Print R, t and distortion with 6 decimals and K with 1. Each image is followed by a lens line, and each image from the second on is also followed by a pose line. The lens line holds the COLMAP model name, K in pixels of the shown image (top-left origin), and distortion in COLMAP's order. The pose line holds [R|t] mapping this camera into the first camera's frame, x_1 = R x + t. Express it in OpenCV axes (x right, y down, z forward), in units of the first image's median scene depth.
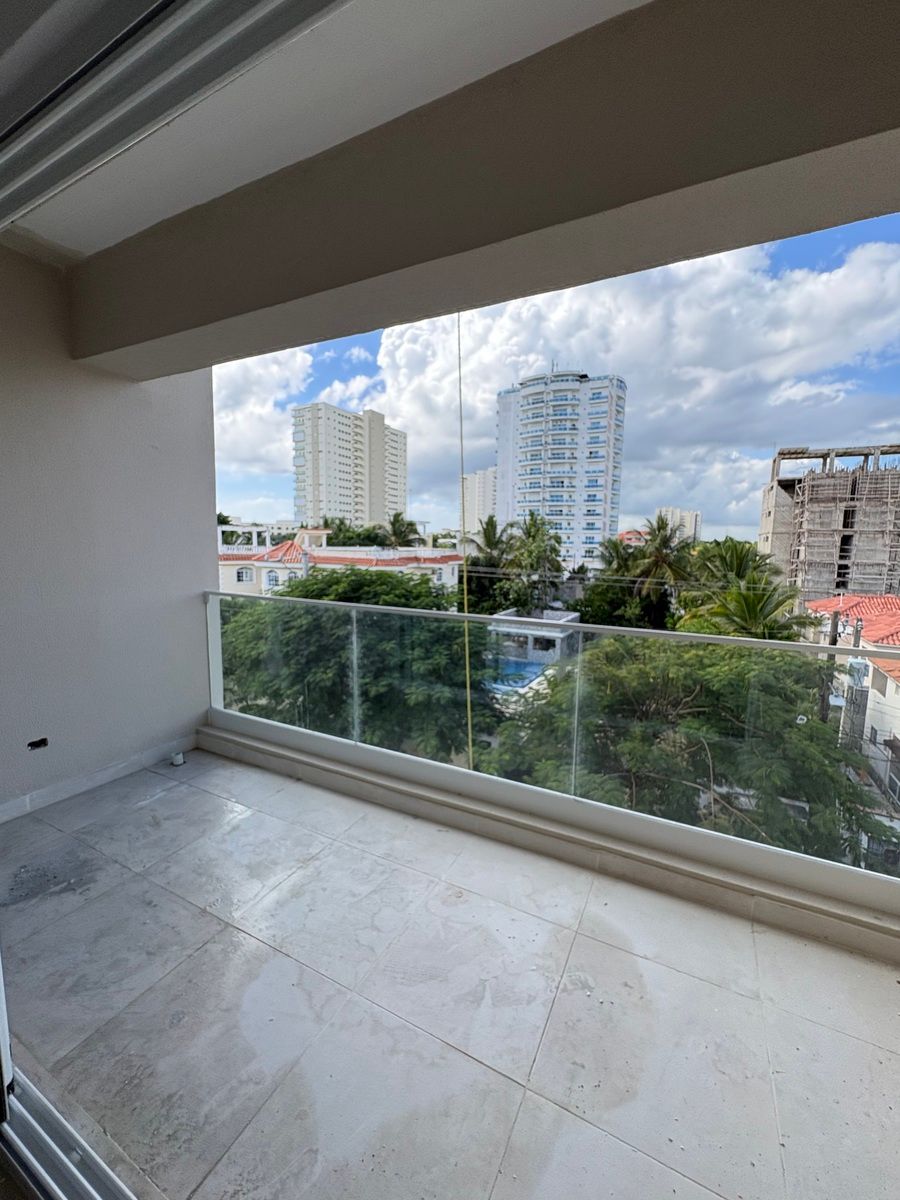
lens RADIAL K [[480.3, 0, 452.6], [0, 480.3, 598.8], [0, 0, 1]] dist [0.000082, 0.000001]
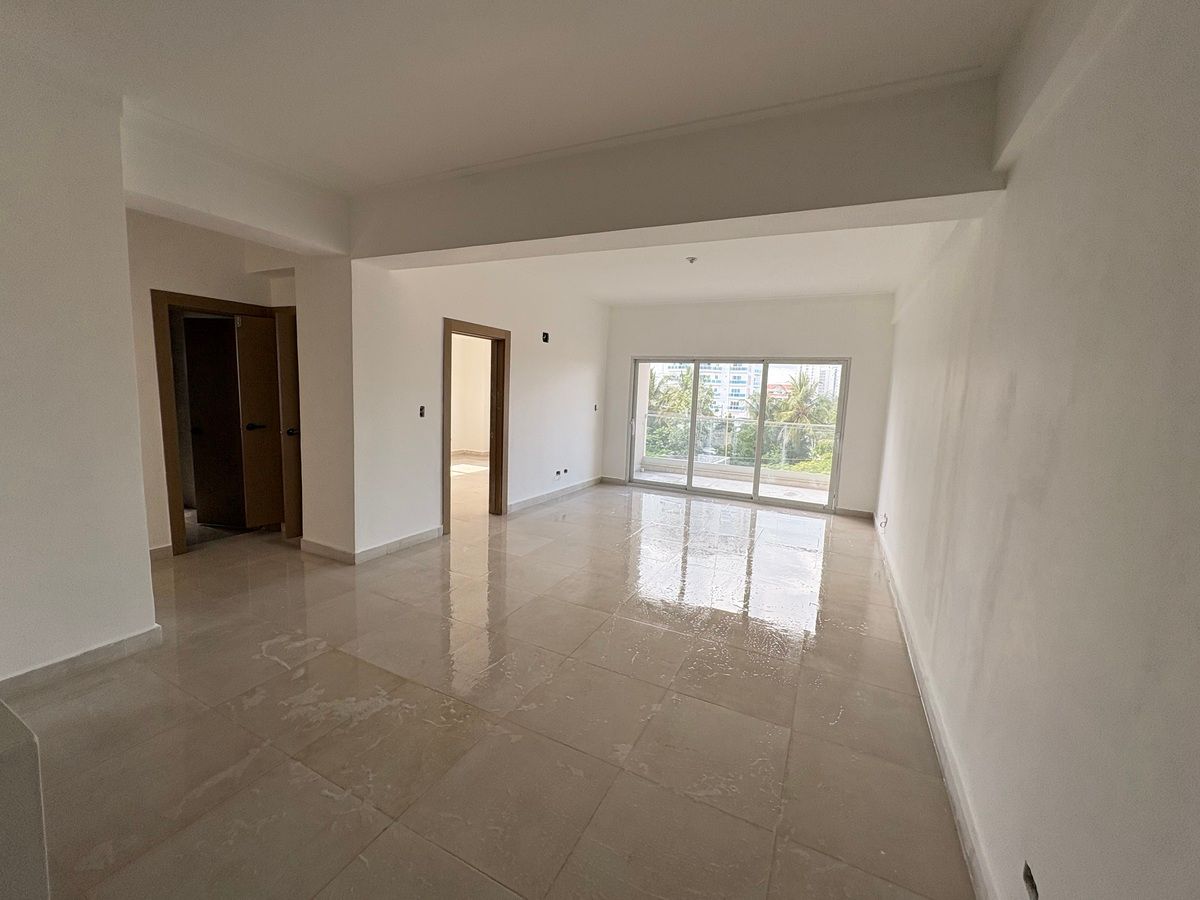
lens RADIAL K [[480.3, 0, 595.7], [0, 480.3, 449.6], [0, 0, 1]] dist [0.000082, 0.000001]
pose [[0.999667, 0.024391, 0.008438, -0.056296], [-0.024432, 0.999690, 0.004875, 0.012764], [-0.008316, -0.005079, 0.999953, -0.122669]]
